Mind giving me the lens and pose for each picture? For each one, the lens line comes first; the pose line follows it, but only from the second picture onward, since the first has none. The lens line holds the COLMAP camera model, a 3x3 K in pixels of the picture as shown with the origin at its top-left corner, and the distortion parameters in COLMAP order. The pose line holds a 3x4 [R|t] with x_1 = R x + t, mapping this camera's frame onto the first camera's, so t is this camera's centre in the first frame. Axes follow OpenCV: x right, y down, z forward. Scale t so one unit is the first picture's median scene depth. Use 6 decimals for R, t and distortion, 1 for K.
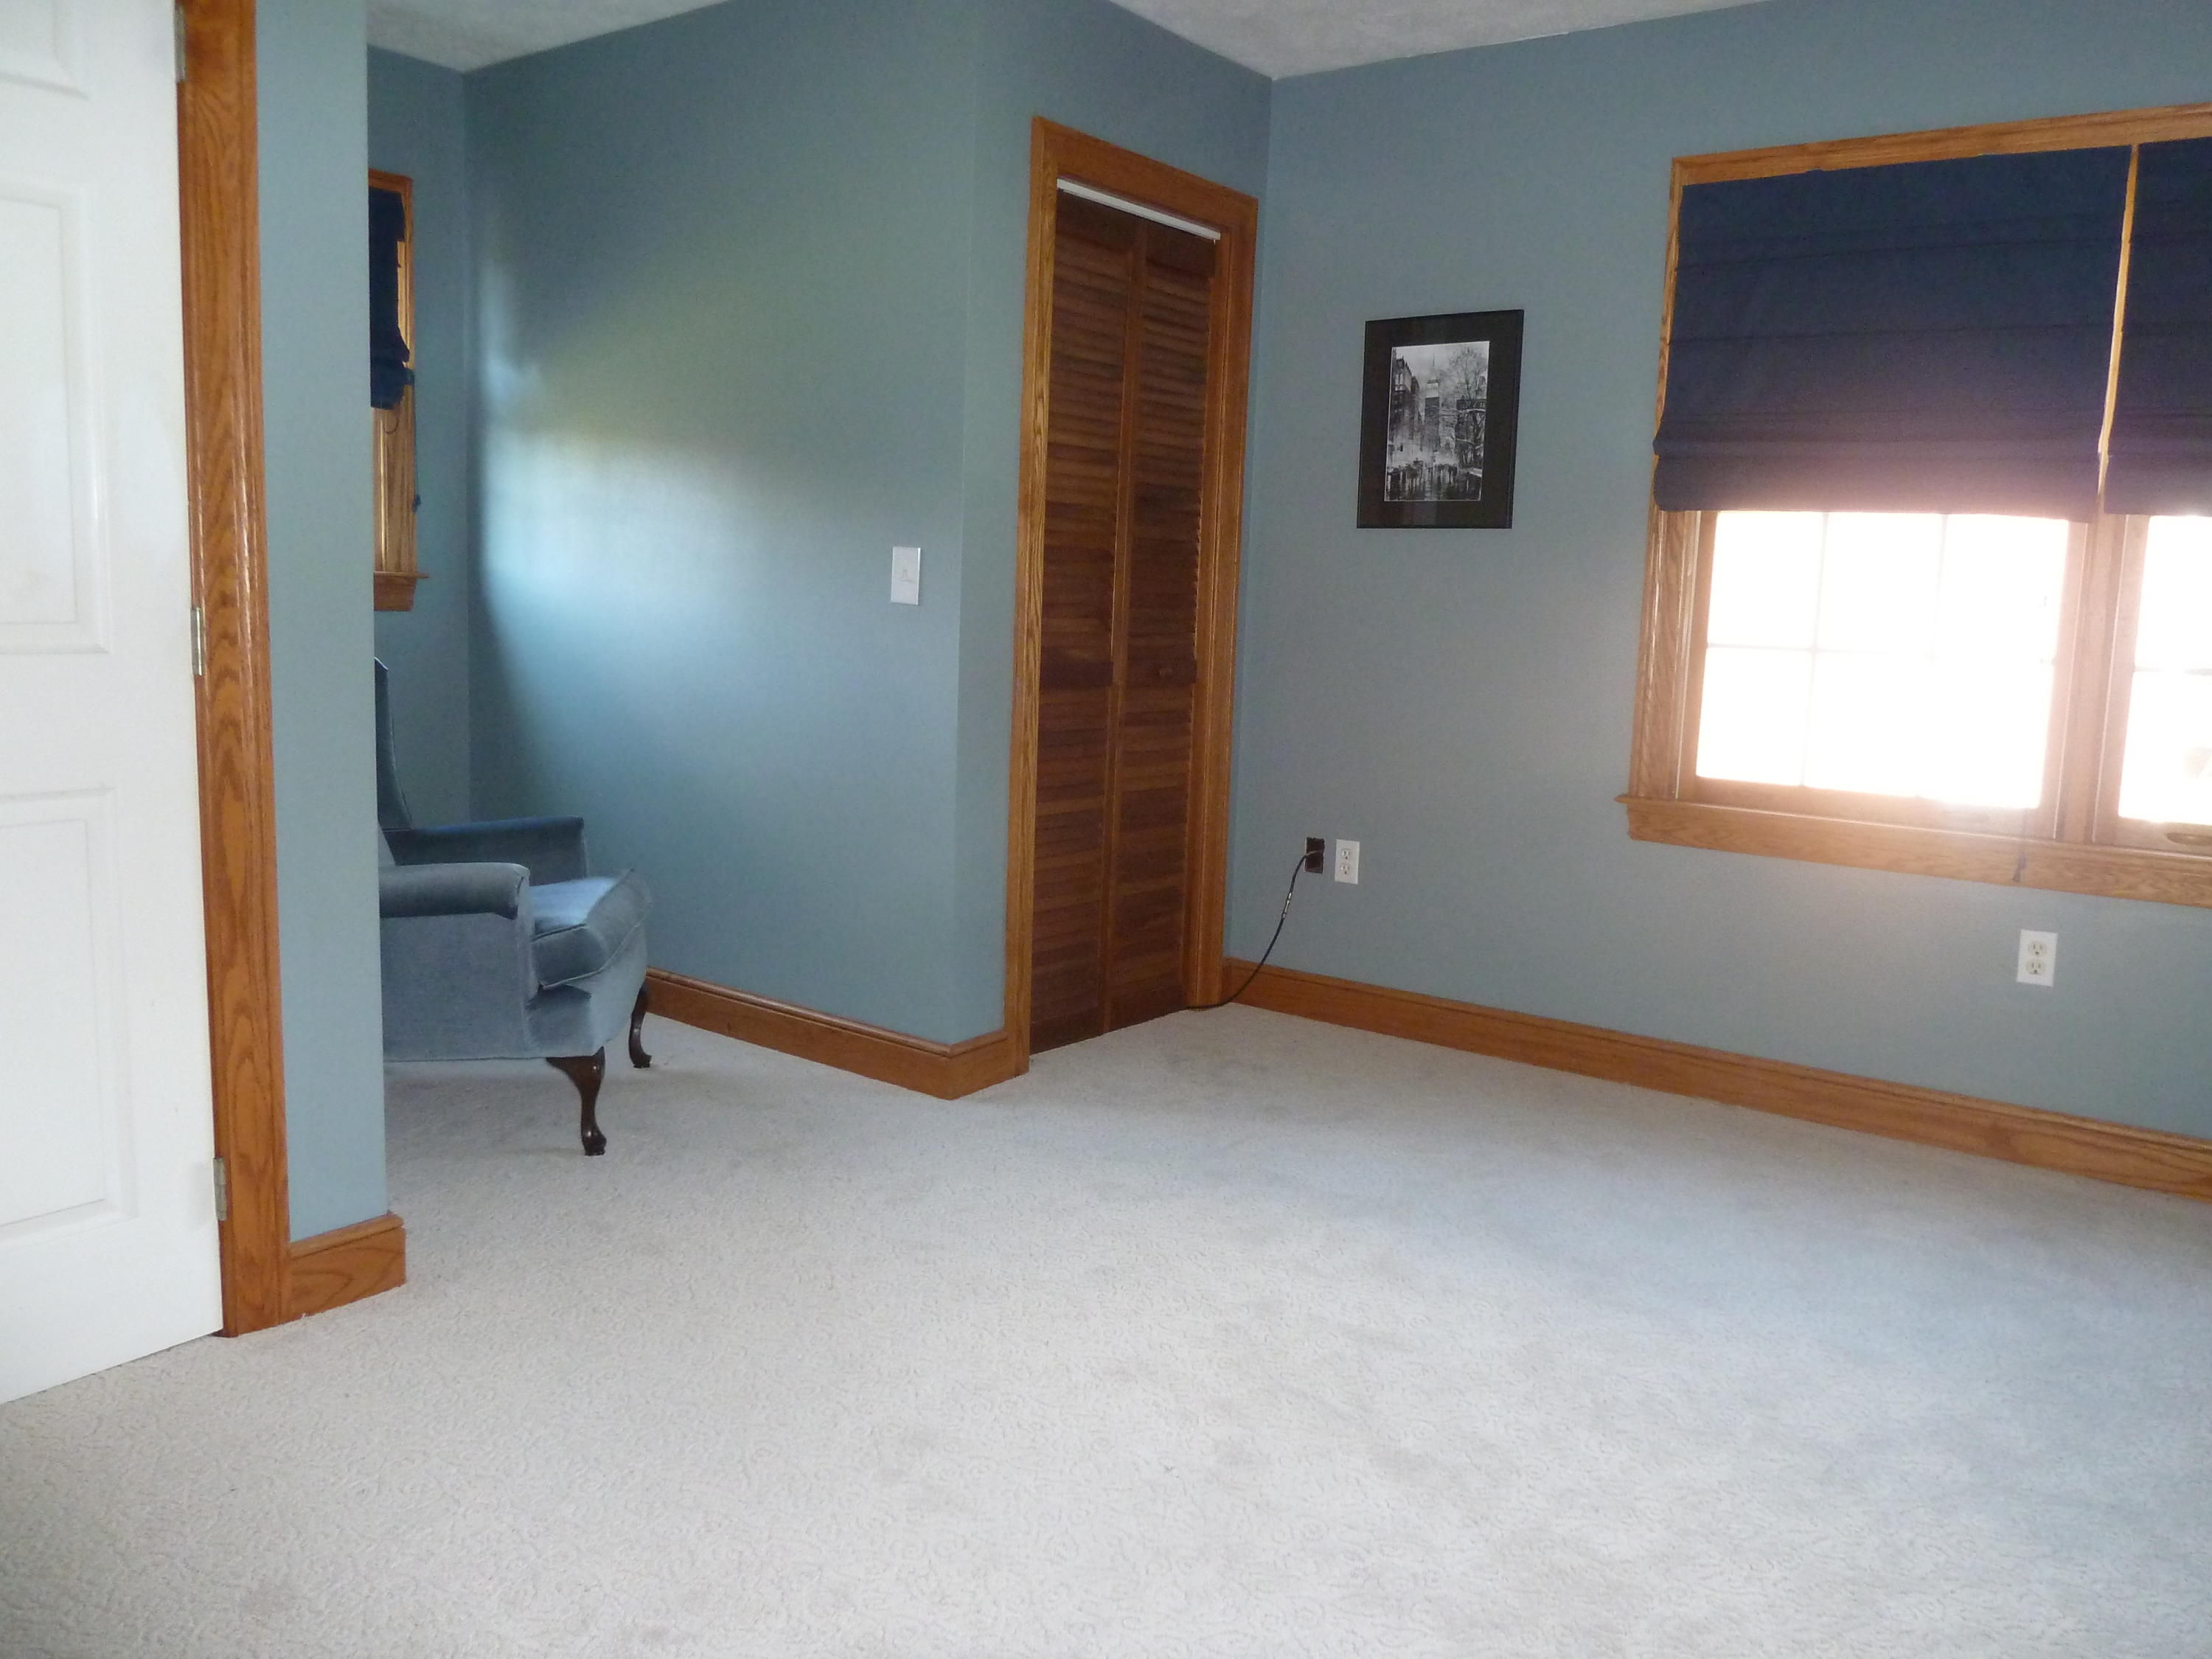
lens RADIAL K [[1663.0, 0, 1108.3], [0, 1663.0, 820.0], [0, 0, 1]] dist [-0.035446, 0.015617]
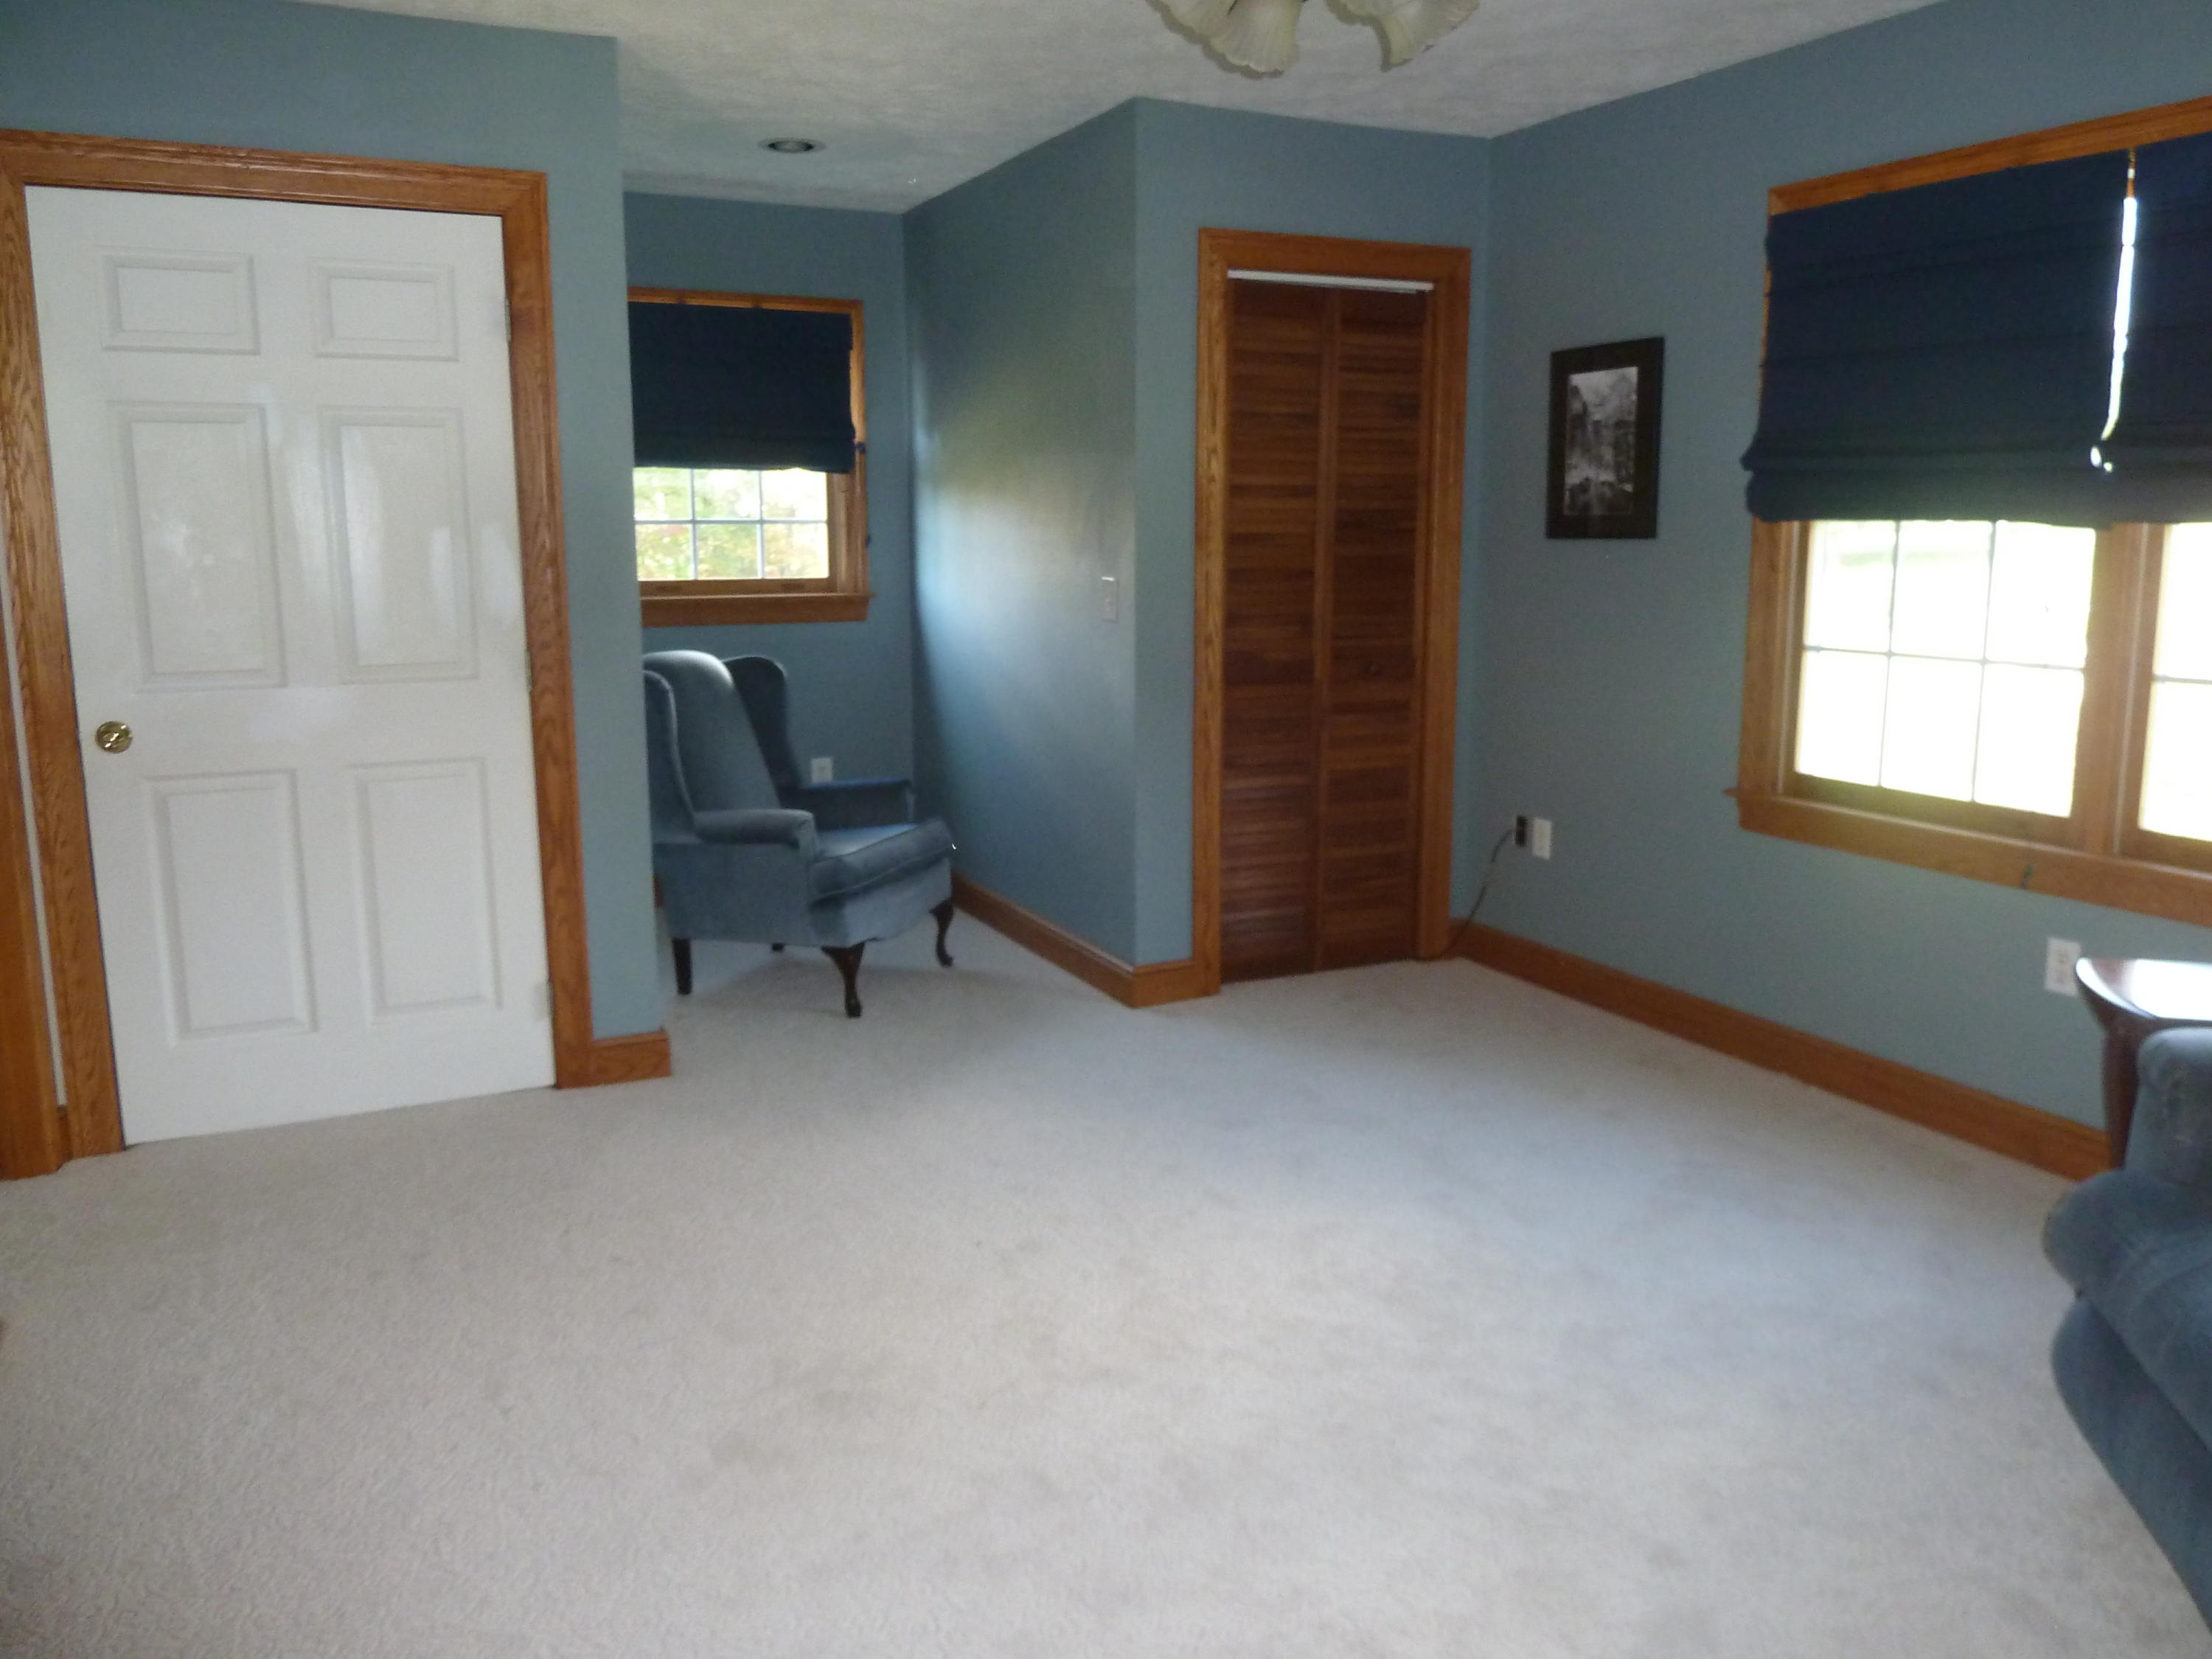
lens RADIAL K [[1663.0, 0, 1102.3], [0, 1663.0, 829.0], [0, 0, 1]] dist [-0.035446, 0.015617]
pose [[0.885488, 0.044909, -0.462486, 0.447771], [-0.029351, 0.998737, 0.040784, -0.020279], [0.463734, -0.022540, 0.885688, -0.137065]]
